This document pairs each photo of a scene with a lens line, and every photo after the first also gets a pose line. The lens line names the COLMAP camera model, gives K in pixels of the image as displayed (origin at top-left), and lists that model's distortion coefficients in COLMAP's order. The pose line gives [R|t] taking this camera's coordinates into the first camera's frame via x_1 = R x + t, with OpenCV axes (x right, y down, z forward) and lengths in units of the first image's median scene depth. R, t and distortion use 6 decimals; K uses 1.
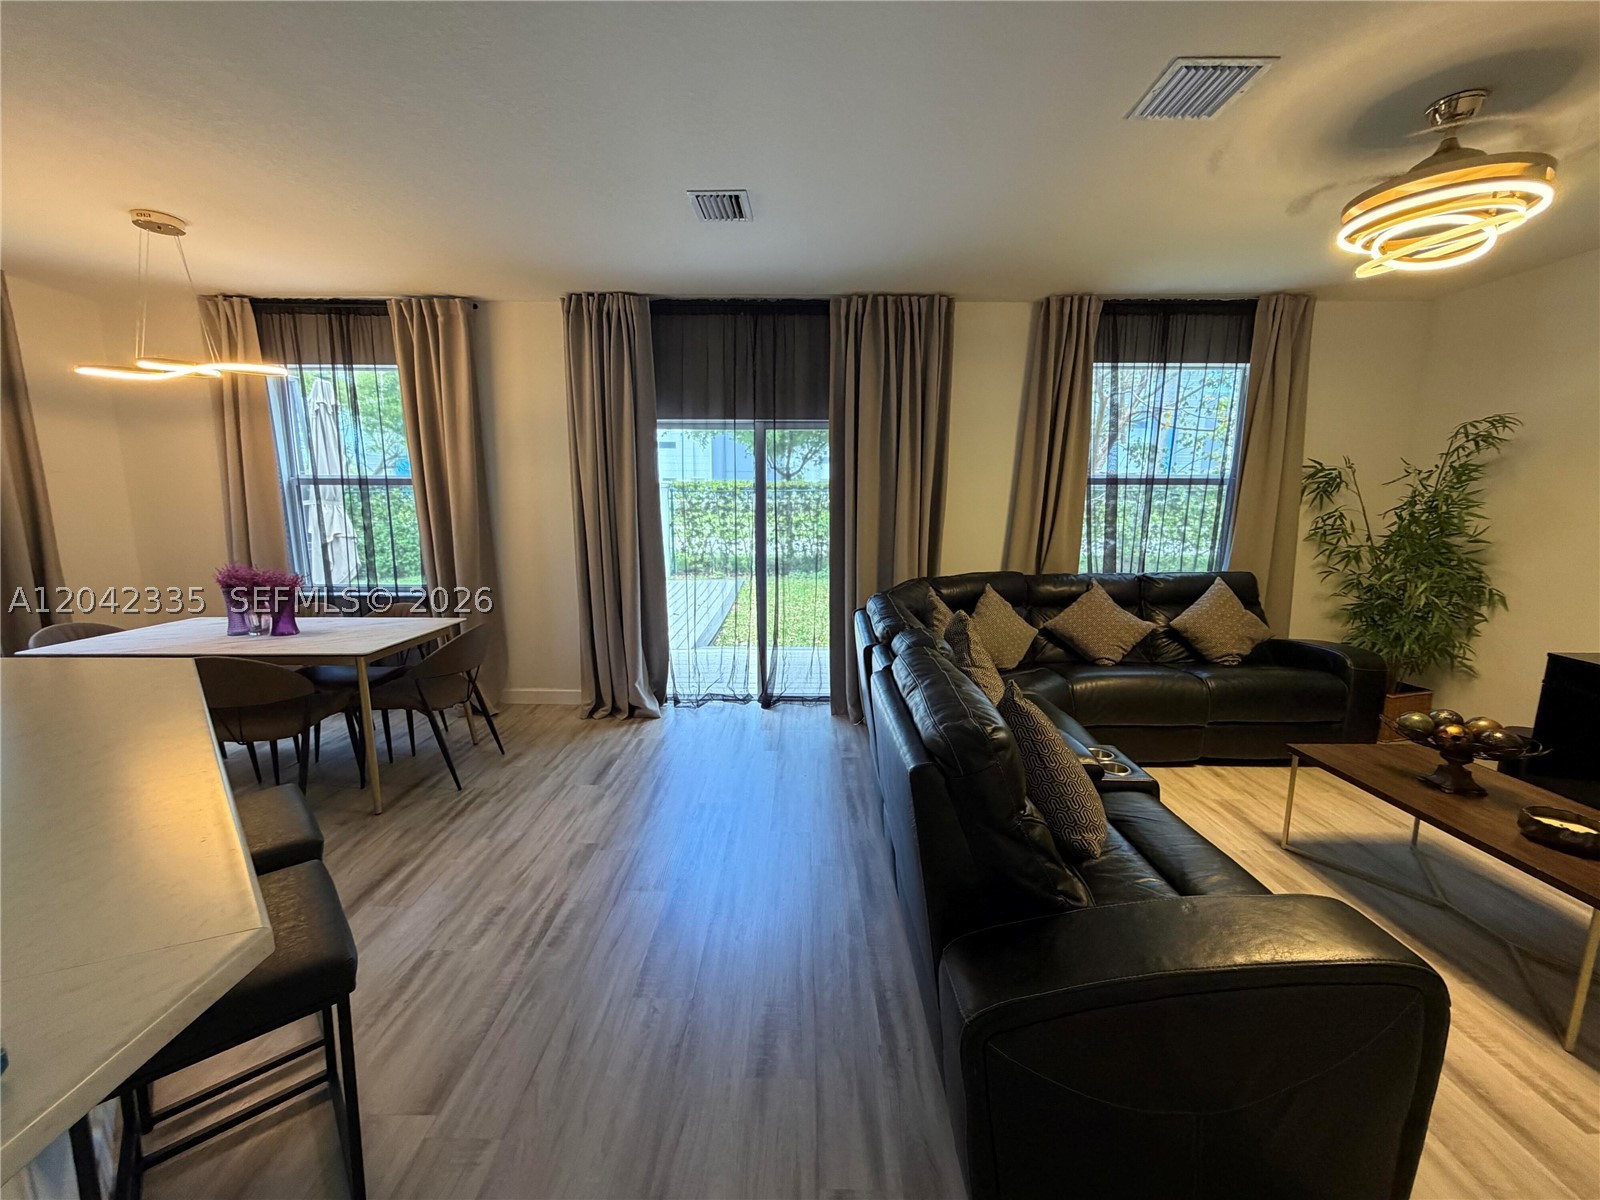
lens RADIAL K [[630.7, 0, 800.0], [0, 630.7, 600.0], [0, 0, 1]] dist [0.001401, 0.000079]
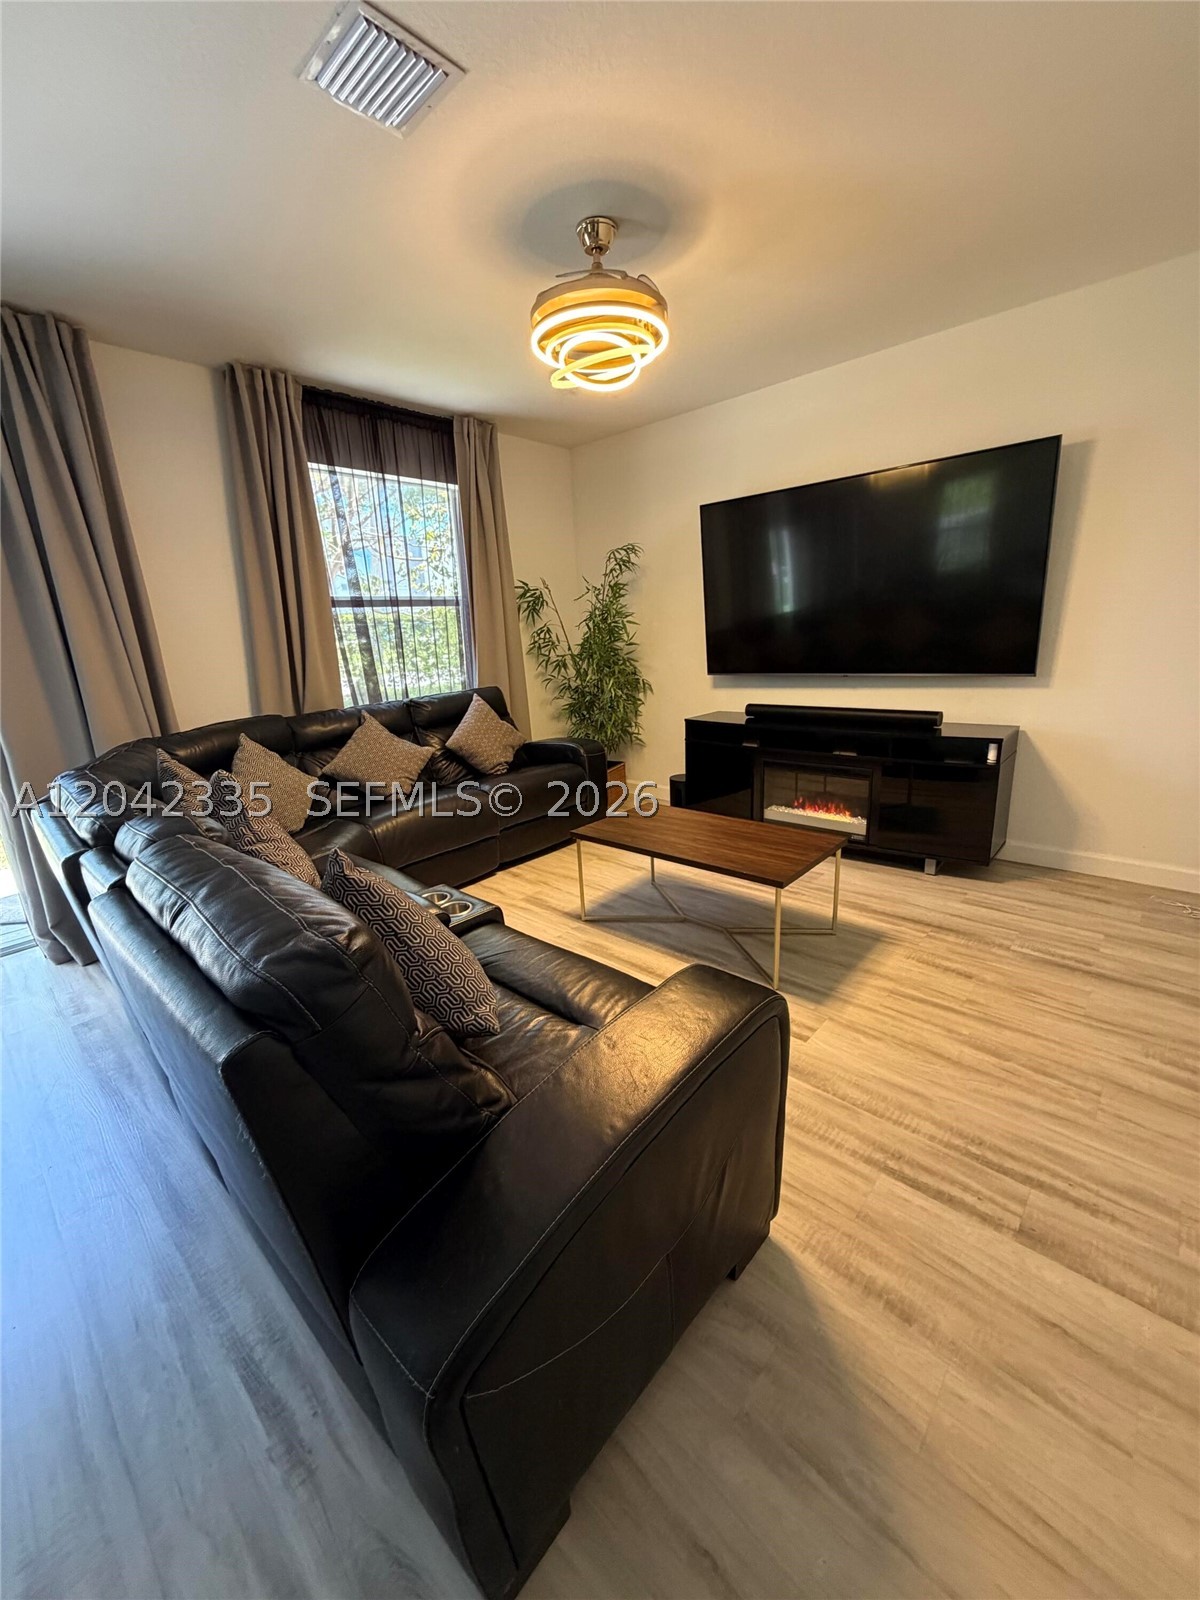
lens RADIAL K [[630.7, 0, 597.4], [0, 630.7, 796.7], [0, 0, 1]] dist [0.001401, 0.000079]
pose [[0.670269, -0.224582, 0.707321, 0.026429], [0.165762, 0.974337, 0.152284, 0.006361], [-0.723369, 0.015175, 0.690295, 0.175239]]
